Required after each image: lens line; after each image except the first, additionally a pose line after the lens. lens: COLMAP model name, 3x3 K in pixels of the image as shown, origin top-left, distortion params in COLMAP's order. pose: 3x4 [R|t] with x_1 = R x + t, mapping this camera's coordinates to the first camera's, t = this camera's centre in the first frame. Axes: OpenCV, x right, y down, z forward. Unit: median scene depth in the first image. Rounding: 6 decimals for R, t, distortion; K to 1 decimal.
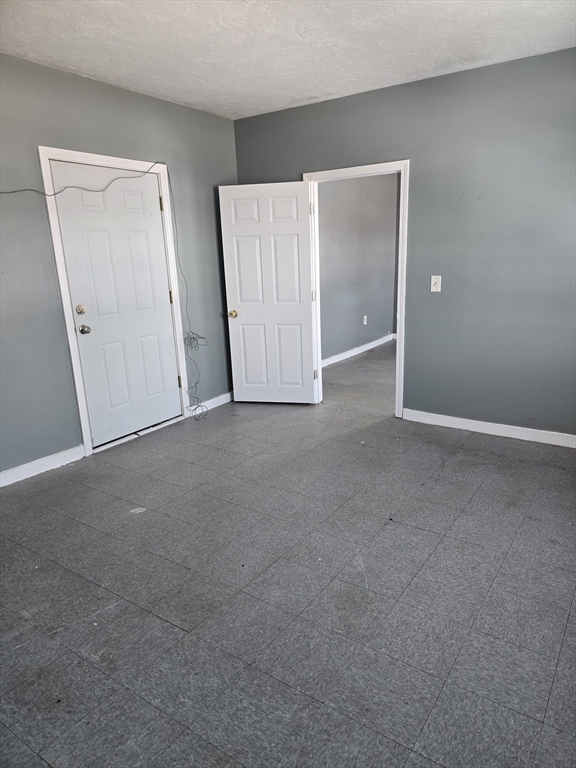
lens RADIAL K [[510.9, 0, 301.5], [0, 510.9, 388.0], [0, 0, 1]] dist [0.084565, -0.074145]
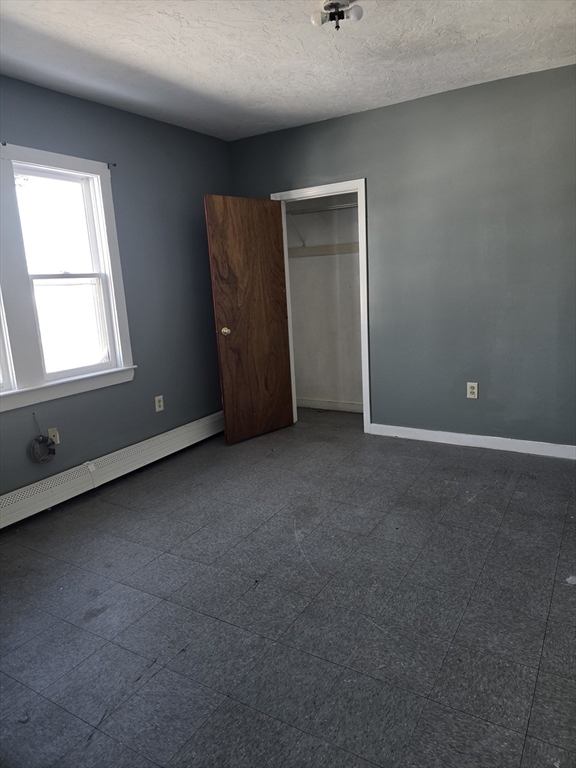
lens RADIAL K [[510.9, 0, 301.5], [0, 510.9, 388.0], [0, 0, 1]] dist [0.084565, -0.074145]
pose [[-0.995898, 0.083221, -0.035509, 0.126306], [0.058333, 0.890553, 0.451125, -0.516614], [0.069165, 0.447203, -0.891754, 2.010148]]
